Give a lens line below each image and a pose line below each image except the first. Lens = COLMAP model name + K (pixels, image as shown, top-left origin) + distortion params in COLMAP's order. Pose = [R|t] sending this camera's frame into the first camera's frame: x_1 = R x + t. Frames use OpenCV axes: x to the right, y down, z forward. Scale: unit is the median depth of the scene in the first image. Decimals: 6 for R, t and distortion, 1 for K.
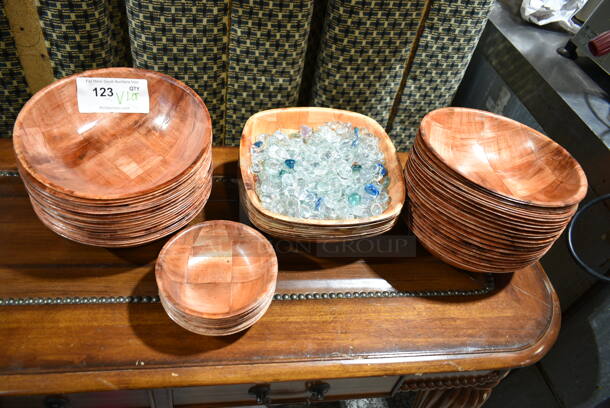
lens RADIAL K [[457.8, 0, 305.0], [0, 457.8, 204.0], [0, 0, 1]] dist [-0.048065, 0.033245]
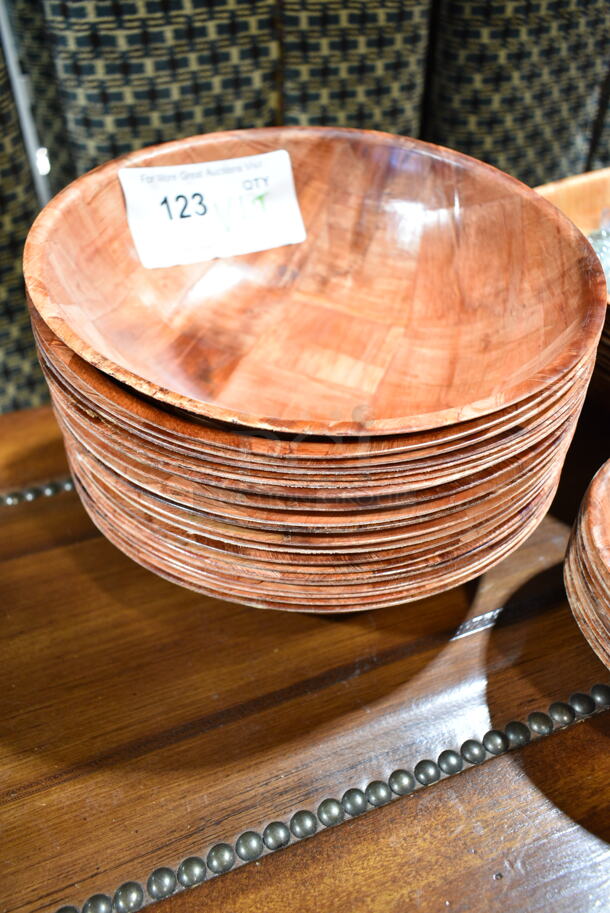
lens RADIAL K [[685.1, 0, 305.0], [0, 685.1, 456.5], [0, 0, 1]] dist [-0.048065, 0.033245]
pose [[0.954445, -0.281384, 0.099287, -0.450457], [0.287789, 0.955983, -0.057214, 0.004164], [-0.078817, 0.083182, 0.993413, 0.453166]]
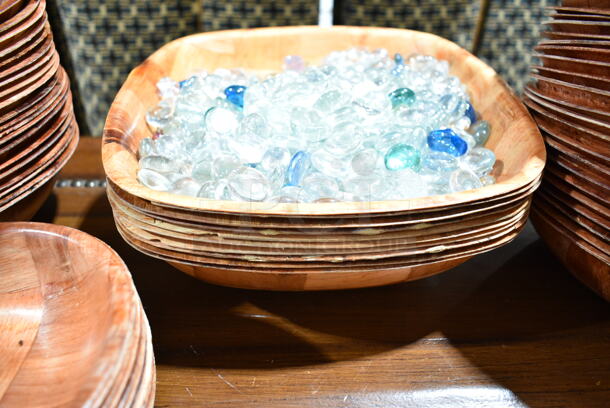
lens RADIAL K [[457.8, 0, 305.0], [0, 457.8, 204.0], [0, 0, 1]] dist [-0.048065, 0.033245]
pose [[0.990724, -0.061683, -0.121082, 0.070567], [0.036615, 0.979260, -0.199274, 0.089899], [0.130862, 0.192992, 0.972435, 0.617808]]
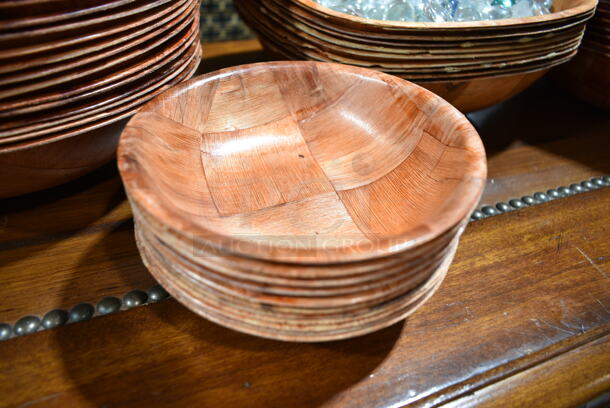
lens RADIAL K [[457.8, 0, 305.0], [0, 457.8, 204.0], [0, 0, 1]] dist [-0.048065, 0.033245]
pose [[0.959073, -0.230109, 0.165011, -0.214495], [0.245373, 0.966226, -0.078741, 0.176289], [-0.141319, 0.116007, 0.983144, 0.555666]]
